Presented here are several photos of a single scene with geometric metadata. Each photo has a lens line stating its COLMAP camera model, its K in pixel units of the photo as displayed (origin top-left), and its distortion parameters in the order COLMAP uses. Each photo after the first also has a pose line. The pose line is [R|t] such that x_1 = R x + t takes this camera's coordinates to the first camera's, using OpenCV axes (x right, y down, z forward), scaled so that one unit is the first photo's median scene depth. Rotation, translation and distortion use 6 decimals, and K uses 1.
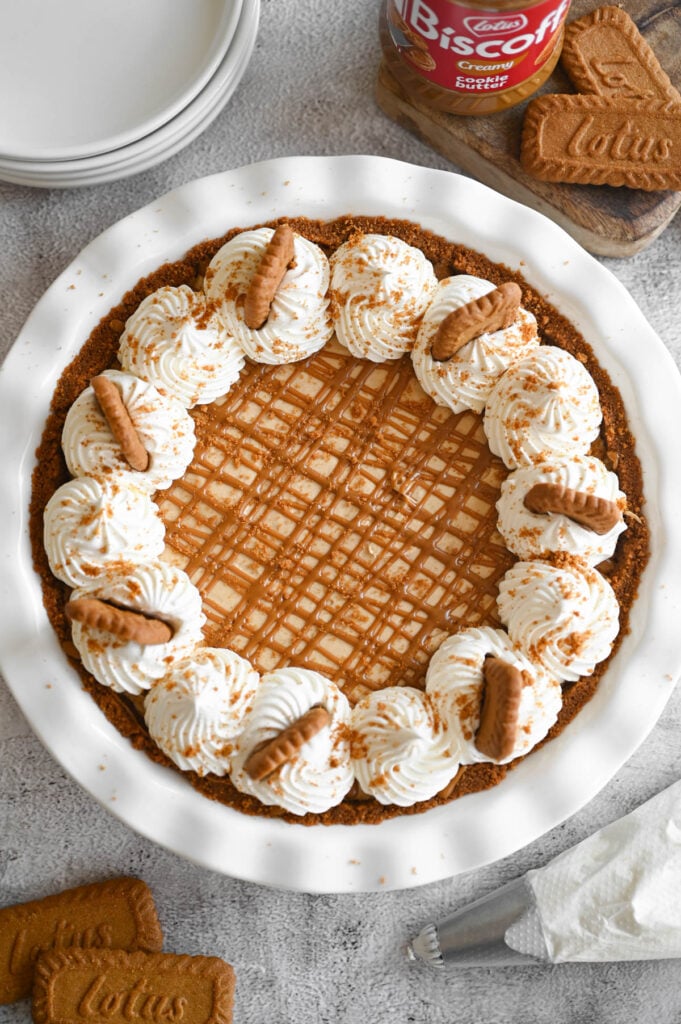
lens RADIAL K [[1586.8, 0, 340.5], [0, 1586.8, 512.0], [0, 0, 1]] dist [-0.000584, -0.124236]
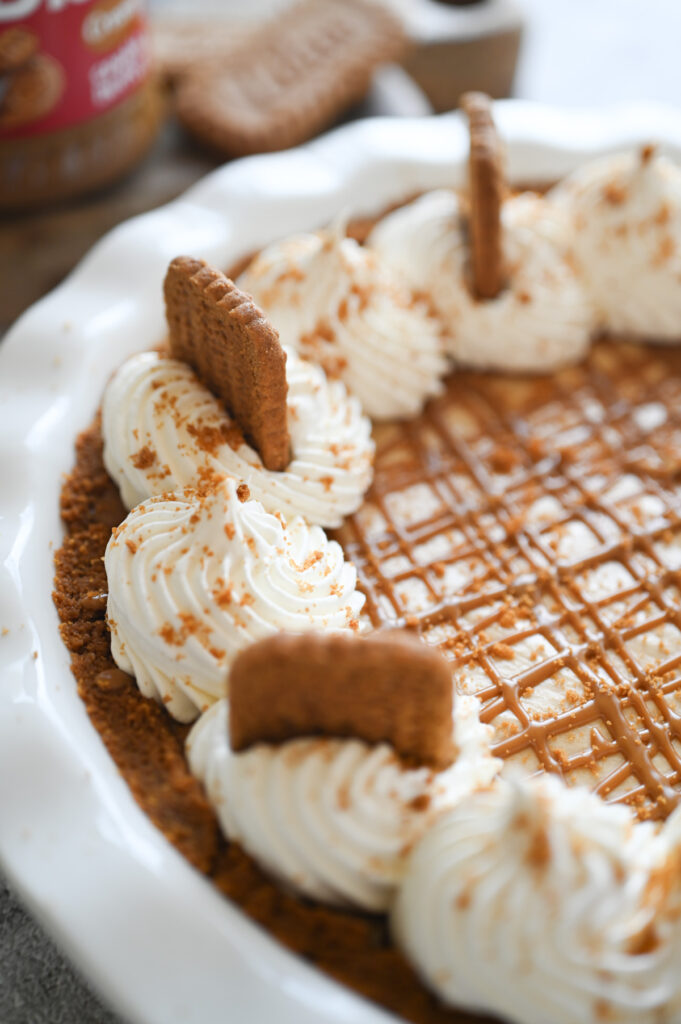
lens RADIAL K [[1586.8, 0, 340.5], [0, 1586.8, 512.0], [0, 0, 1]] dist [-0.000584, -0.124236]
pose [[0.469026, -0.599303, 0.648730, -0.363189], [0.866810, 0.453154, -0.208067, 0.005593], [-0.169280, 0.659914, 0.732023, 0.642833]]
